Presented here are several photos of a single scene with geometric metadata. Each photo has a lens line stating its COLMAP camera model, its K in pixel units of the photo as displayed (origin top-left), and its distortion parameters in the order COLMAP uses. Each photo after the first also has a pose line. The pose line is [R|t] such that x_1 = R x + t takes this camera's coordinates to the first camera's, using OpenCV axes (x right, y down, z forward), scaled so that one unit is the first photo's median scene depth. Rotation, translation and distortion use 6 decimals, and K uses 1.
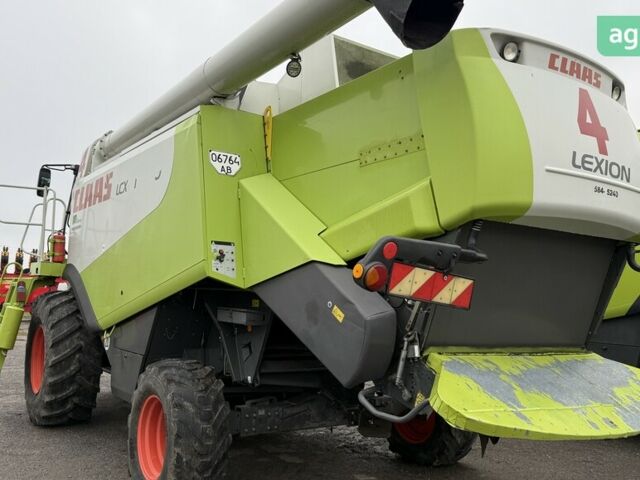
lens RADIAL K [[598.2, 0, 320.0], [0, 598.2, 240.0], [0, 0, 1]] dist [0.157029, -0.315285]
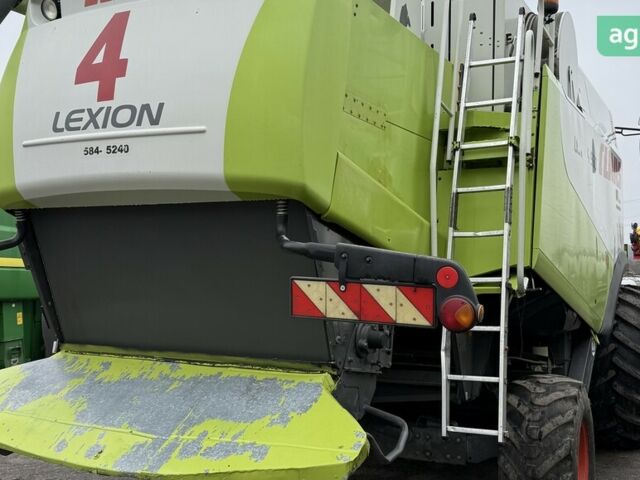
lens RADIAL K [[797.4, 0, 320.0], [0, 797.4, 240.0], [0, 0, 1]] dist [0.178159, -0.367693]
pose [[0.464439, -0.059372, -0.883613, 1.481094], [0.098431, 0.995029, -0.015122, 0.073479], [0.880118, -0.079952, 0.467974, 0.762716]]
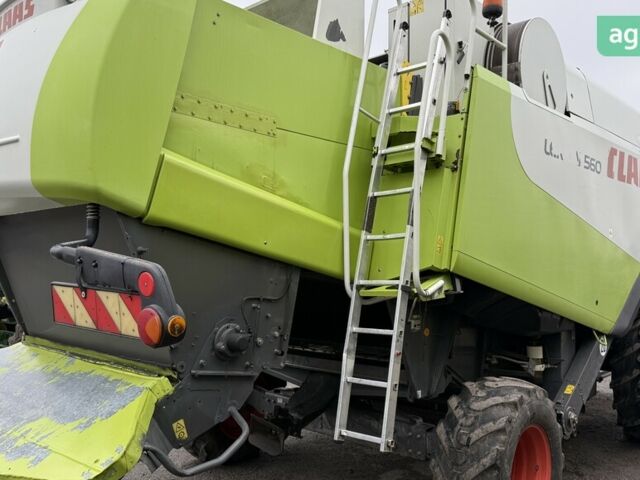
lens RADIAL K [[598.2, 0, 320.0], [0, 598.2, 240.0], [0, 0, 1]] dist [0.157029, -0.315285]
pose [[0.202274, -0.074576, -0.976485, 1.381447], [0.101060, 0.993363, -0.054931, 0.117680], [0.974101, -0.087572, 0.208468, 1.293124]]
